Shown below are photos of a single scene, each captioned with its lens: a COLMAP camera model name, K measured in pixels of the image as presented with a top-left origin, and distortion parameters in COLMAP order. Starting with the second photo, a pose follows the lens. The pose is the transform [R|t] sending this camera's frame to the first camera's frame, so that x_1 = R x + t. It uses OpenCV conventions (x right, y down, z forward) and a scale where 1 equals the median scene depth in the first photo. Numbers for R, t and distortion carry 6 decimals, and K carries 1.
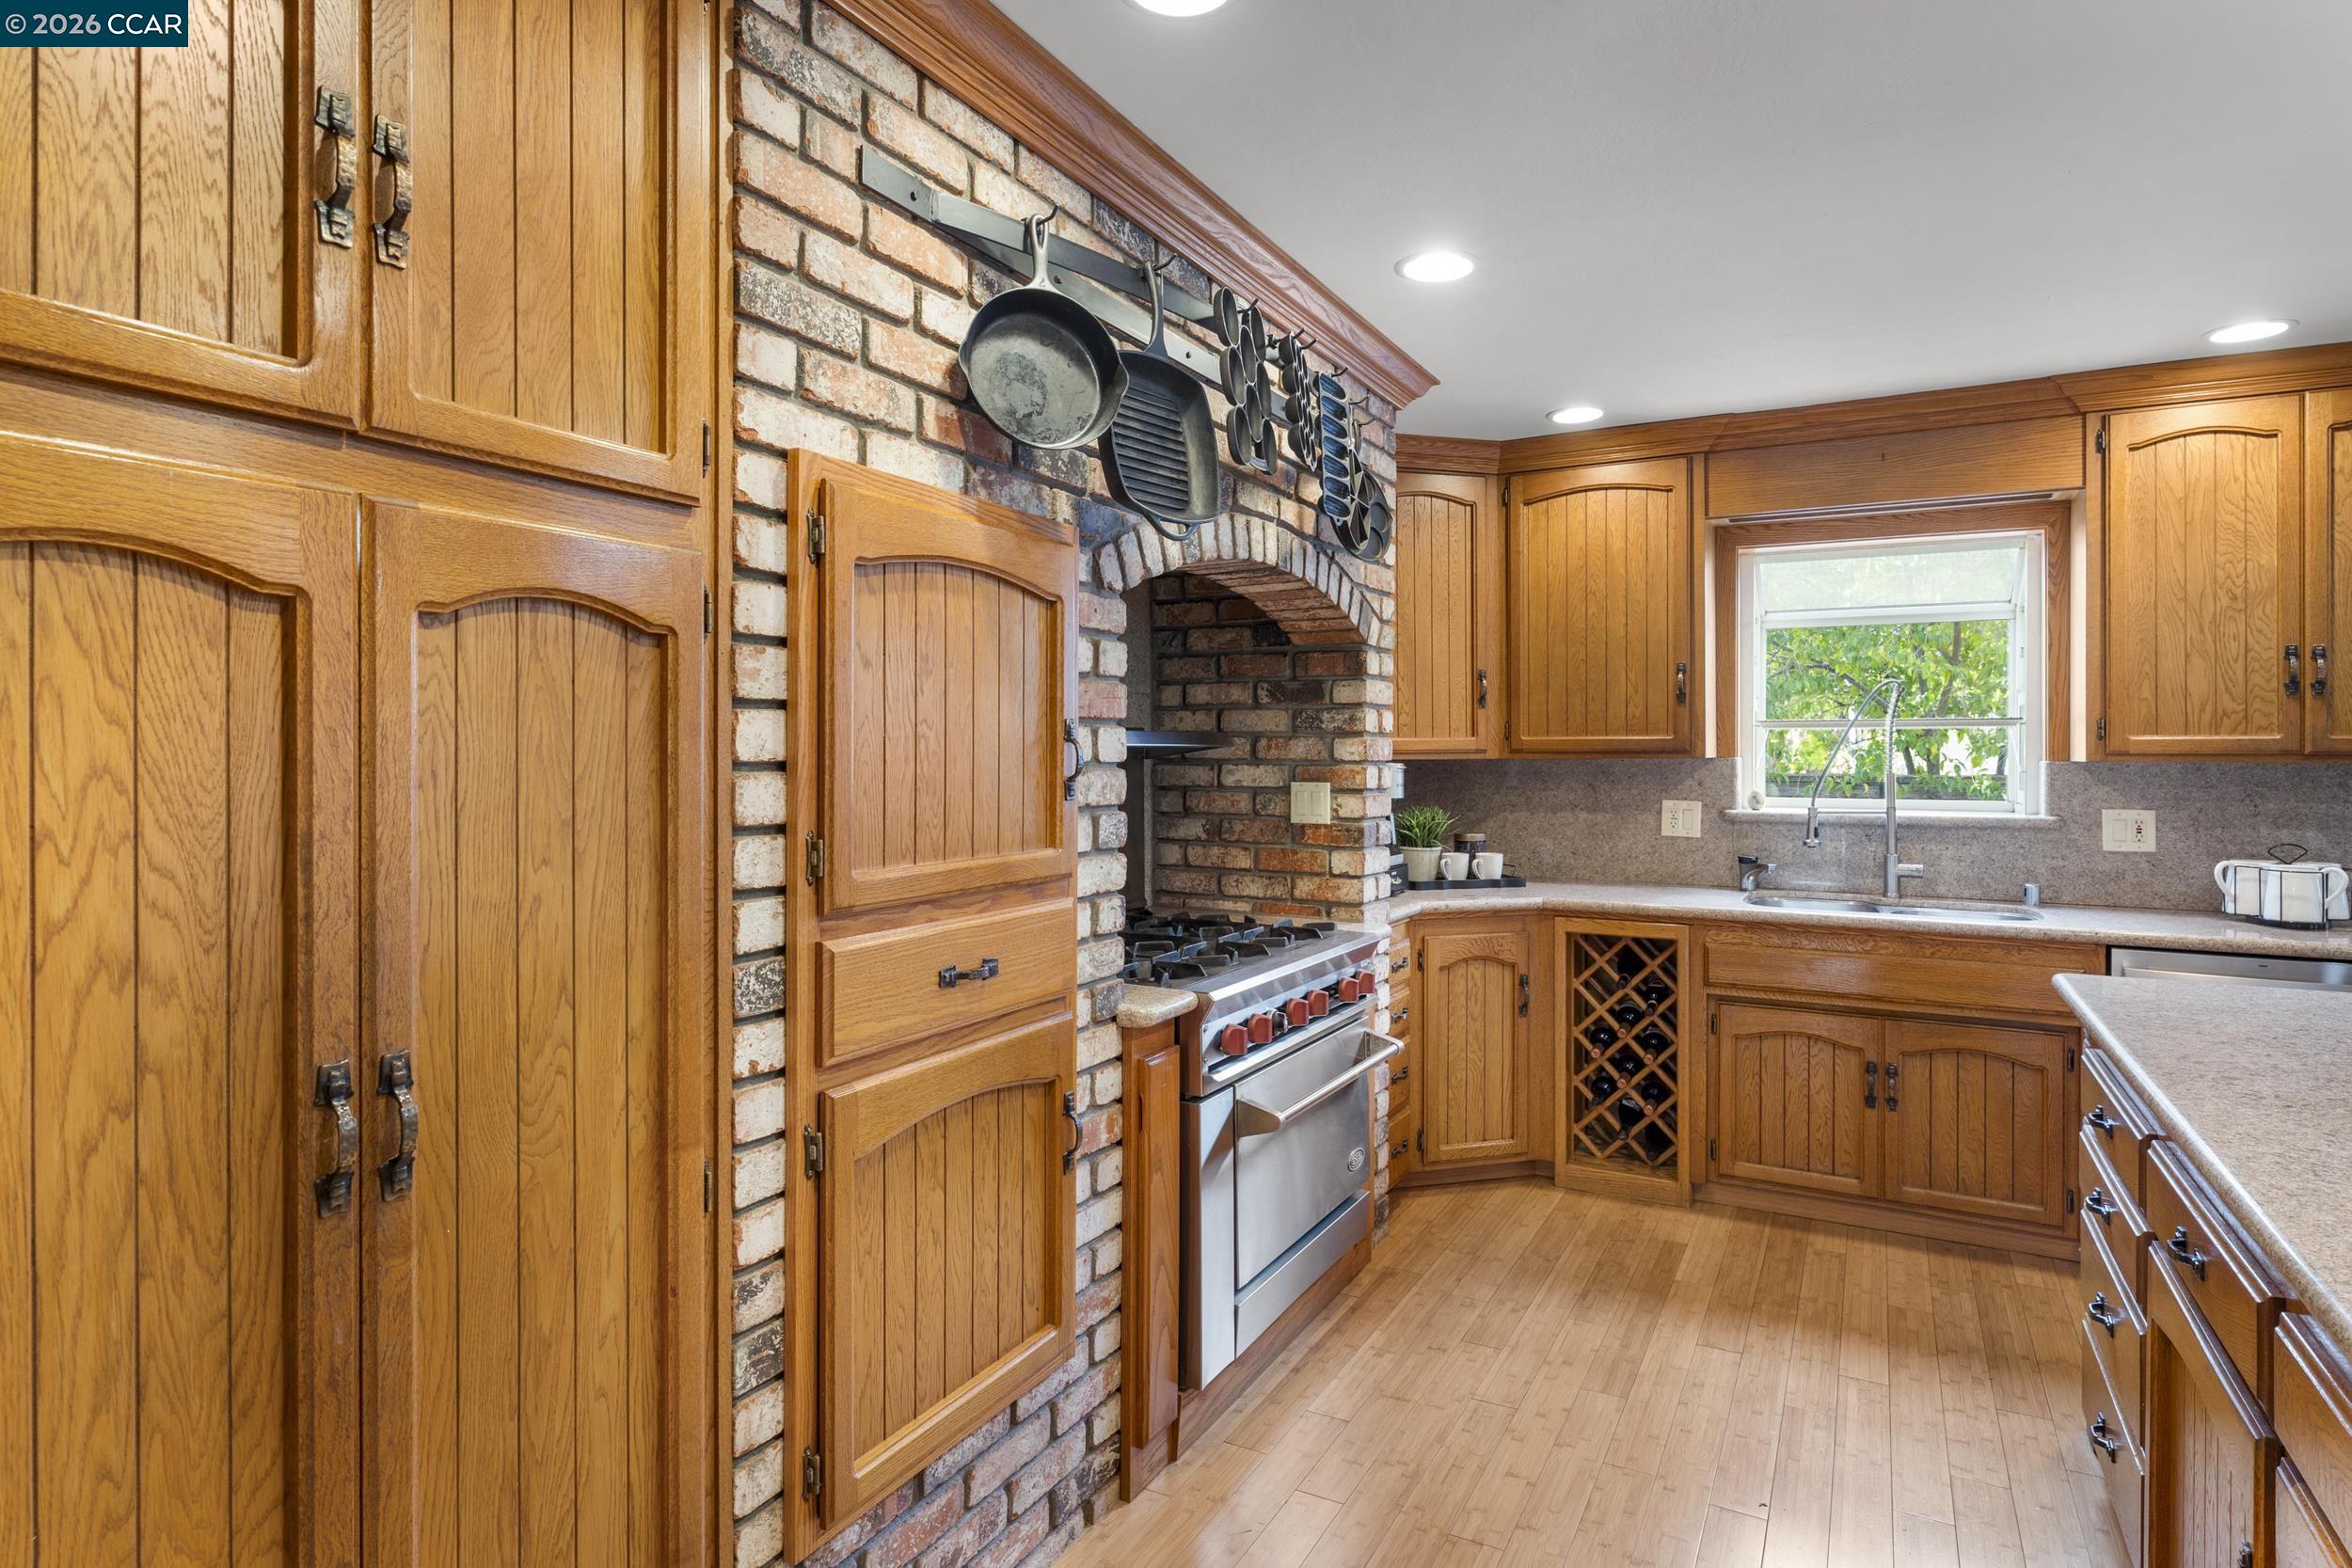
lens RADIAL K [[1255.3, 0, 1175.7], [0, 1255.3, 757.2], [0, 0, 1]] dist [0.000137, -0.000025]
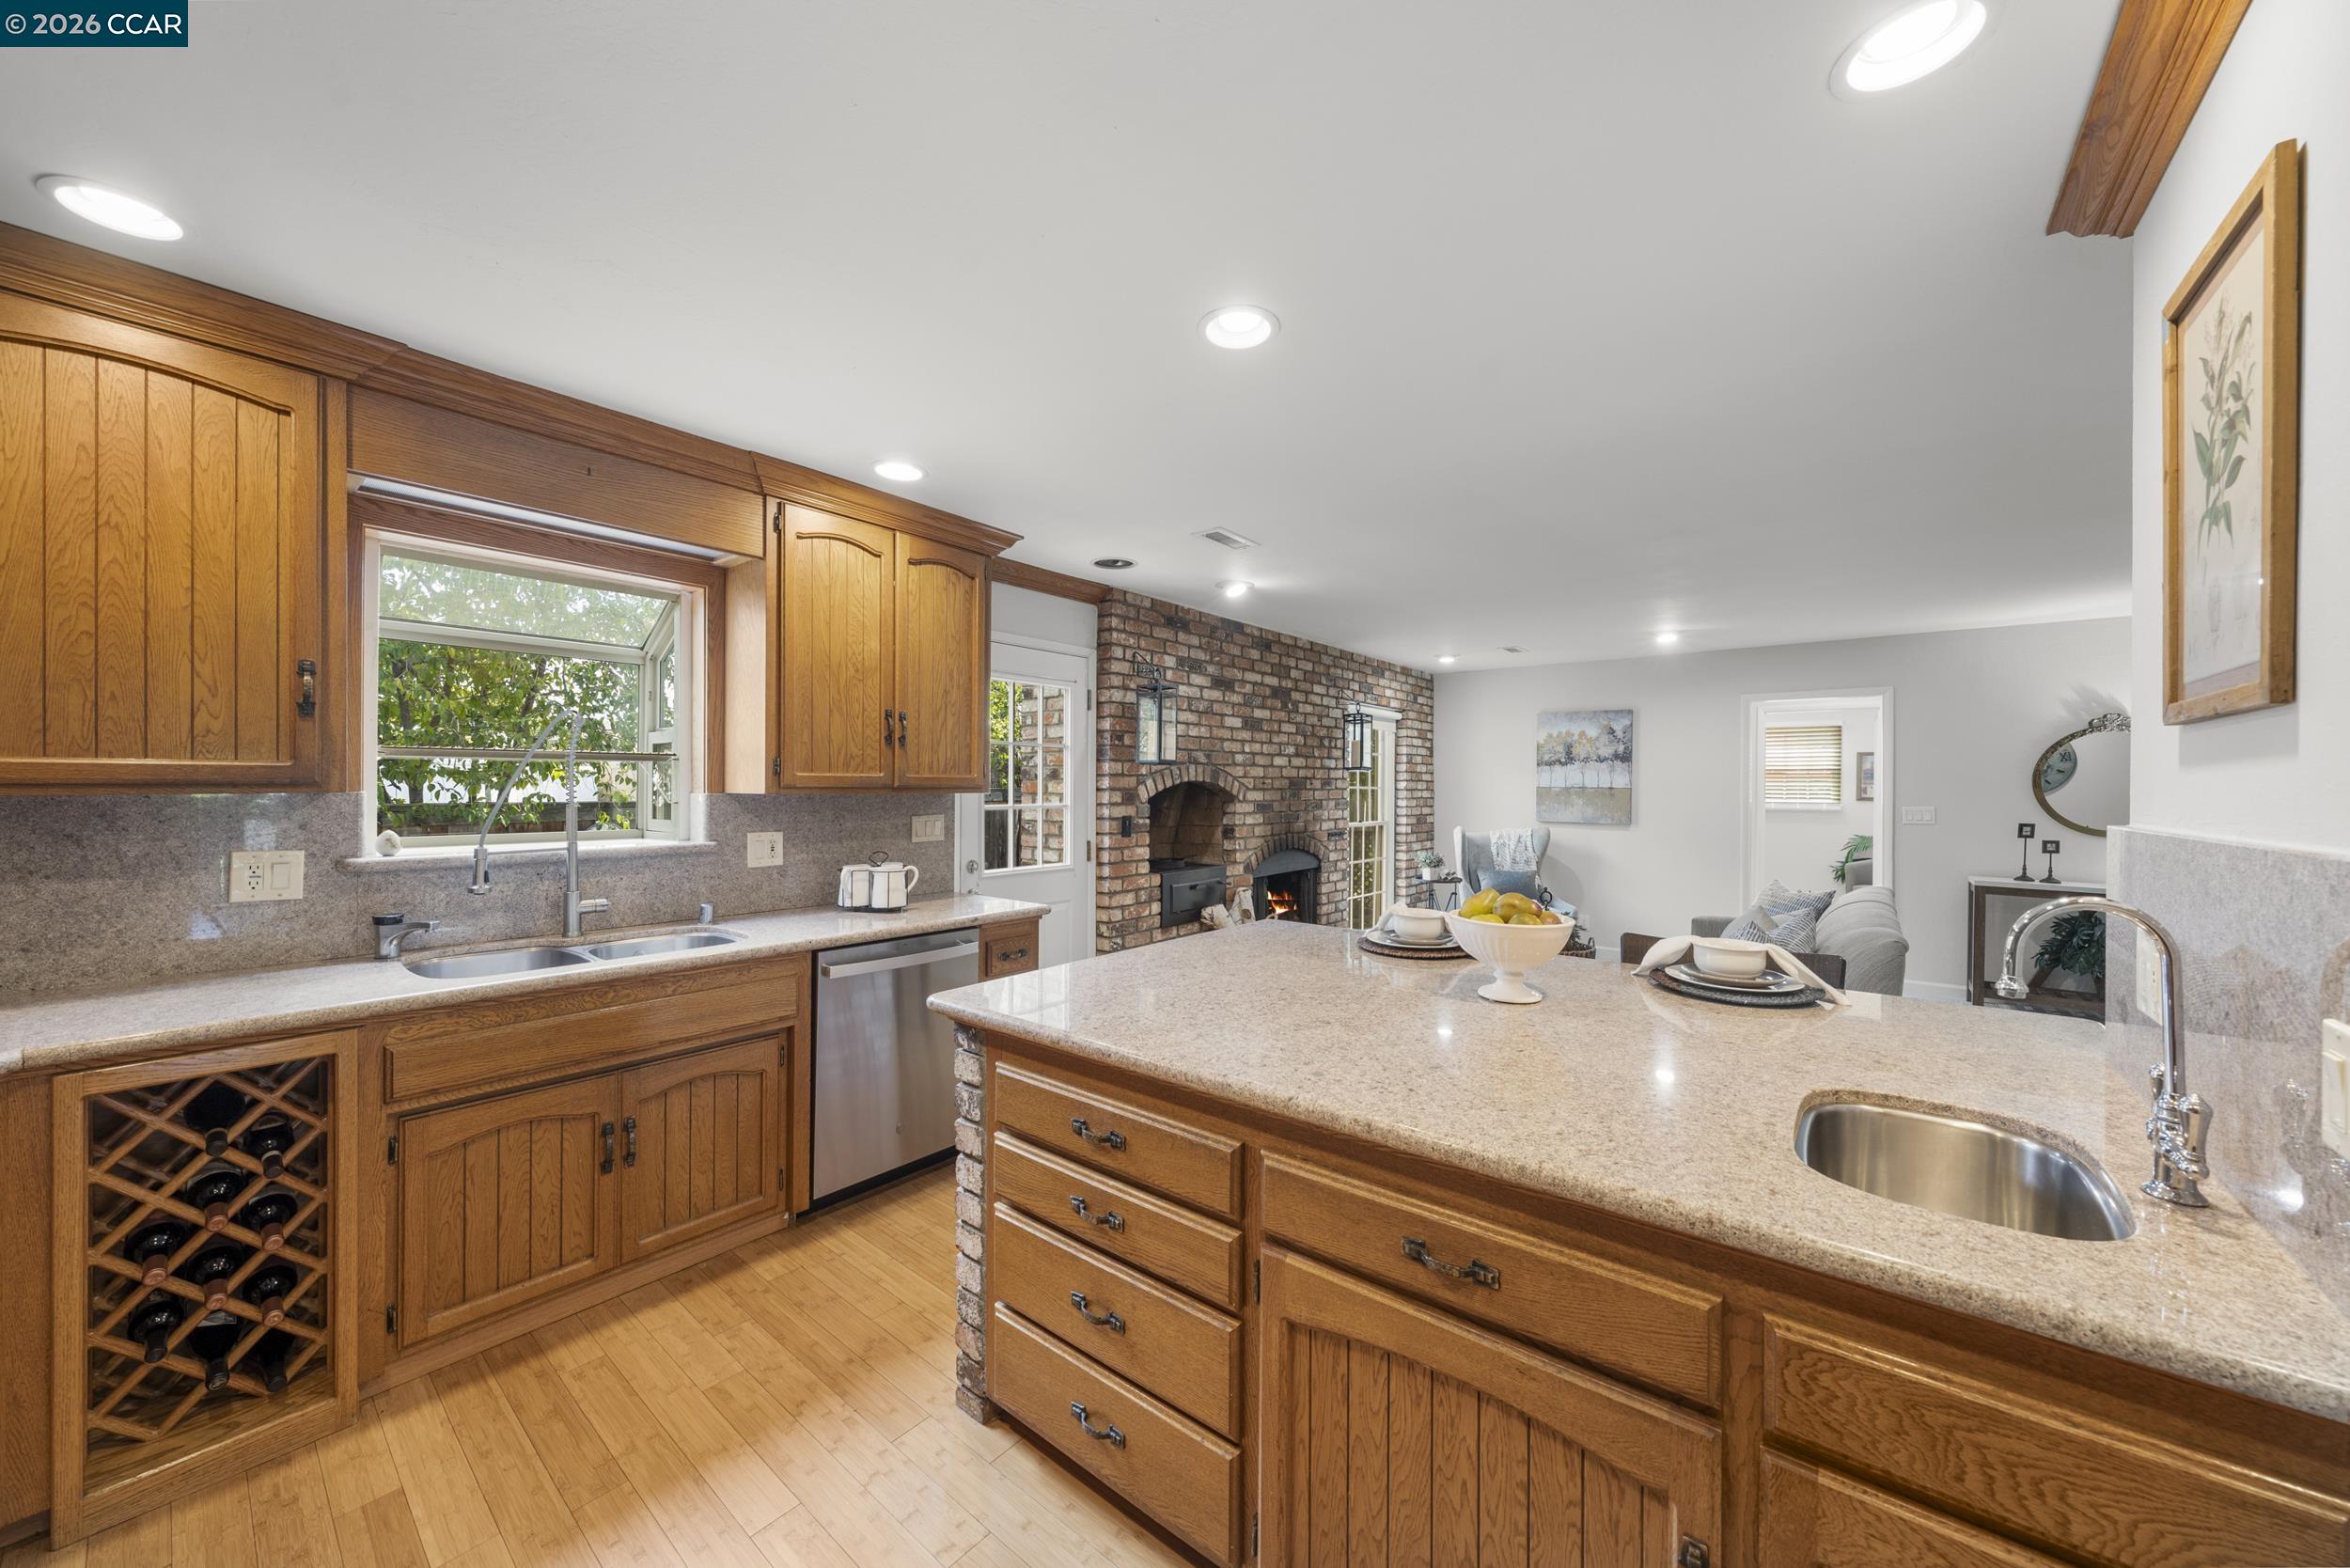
lens RADIAL K [[844.2, 0, 1180.4], [0, 844.2, 786.2], [0, 0, 1]] dist [-0.001147, 0.000038]
pose [[0.178151, -0.001452, 0.984002, 0.020379], [-0.002377, 0.999995, 0.001906, -0.005767], [-0.984000, -0.002678, 0.178146, 0.453758]]
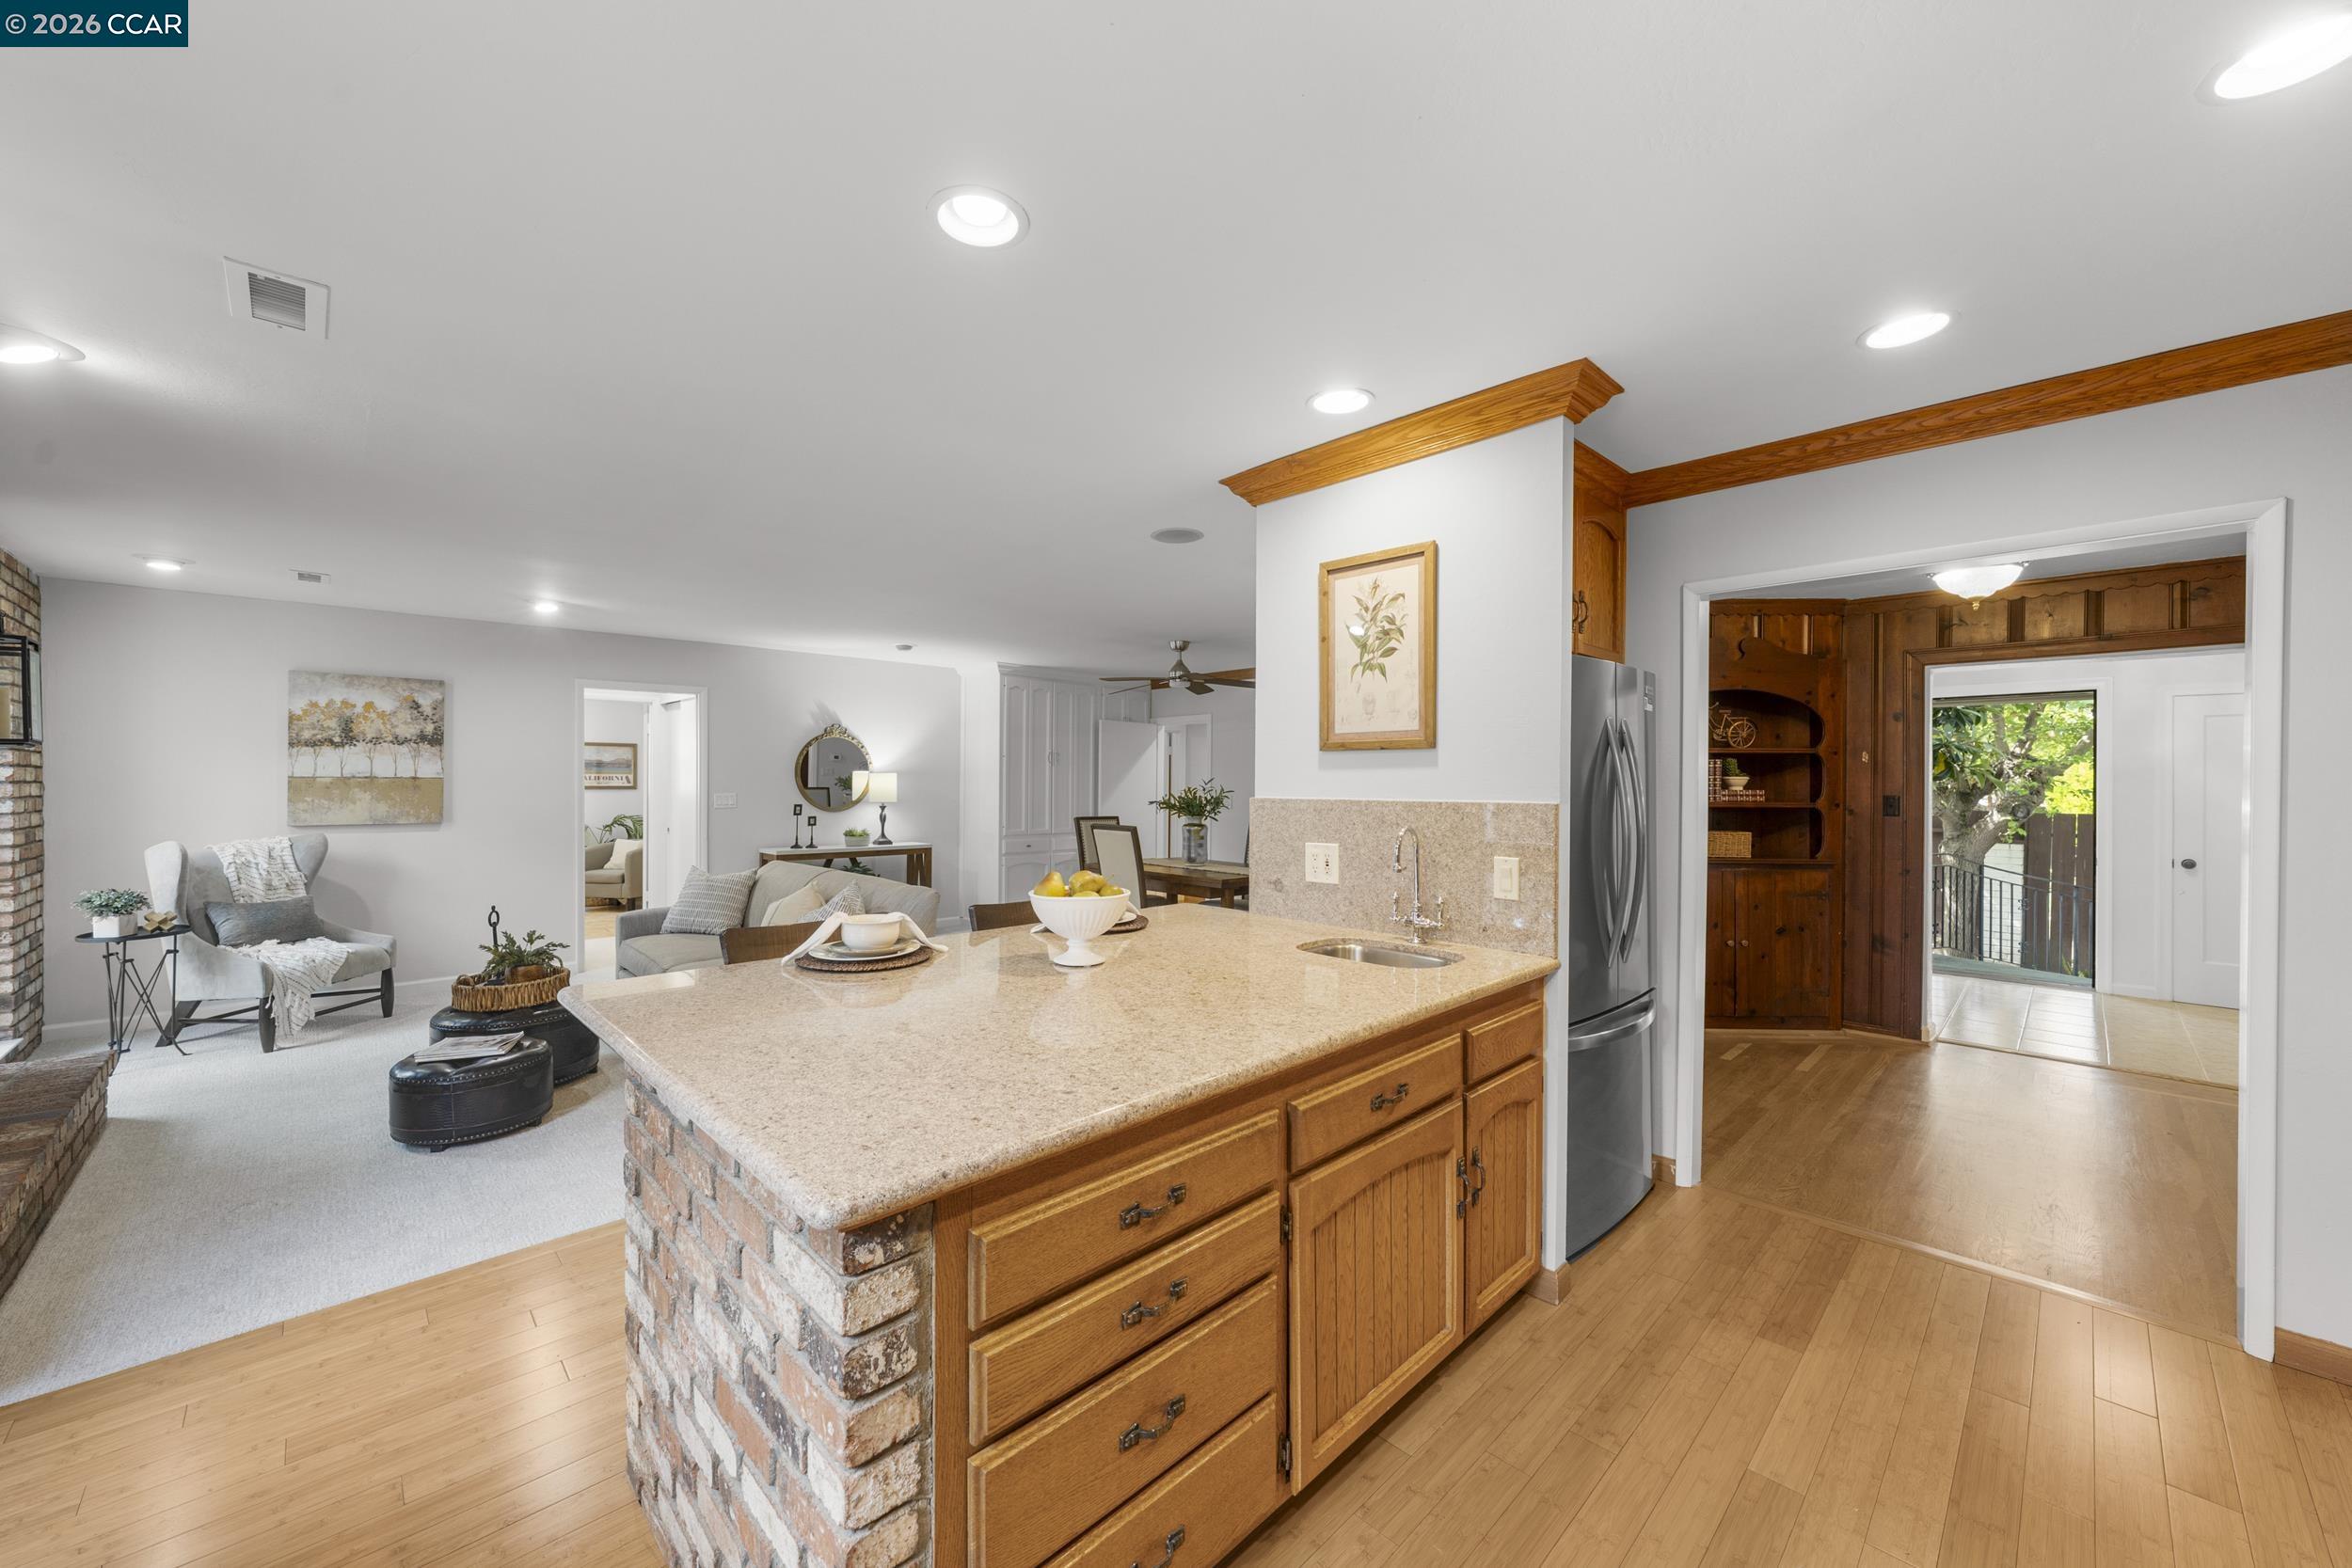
lens RADIAL K [[878.5, 0, 1176.0], [0, 878.5, 784.0], [0, 0, 1]] dist [-0.002955, -0.000433]
pose [[-0.956894, -0.005665, 0.290383, 0.262561], [-0.003499, 0.999962, 0.007975, -0.006493], [-0.290418, 0.006615, -0.956877, 0.827108]]
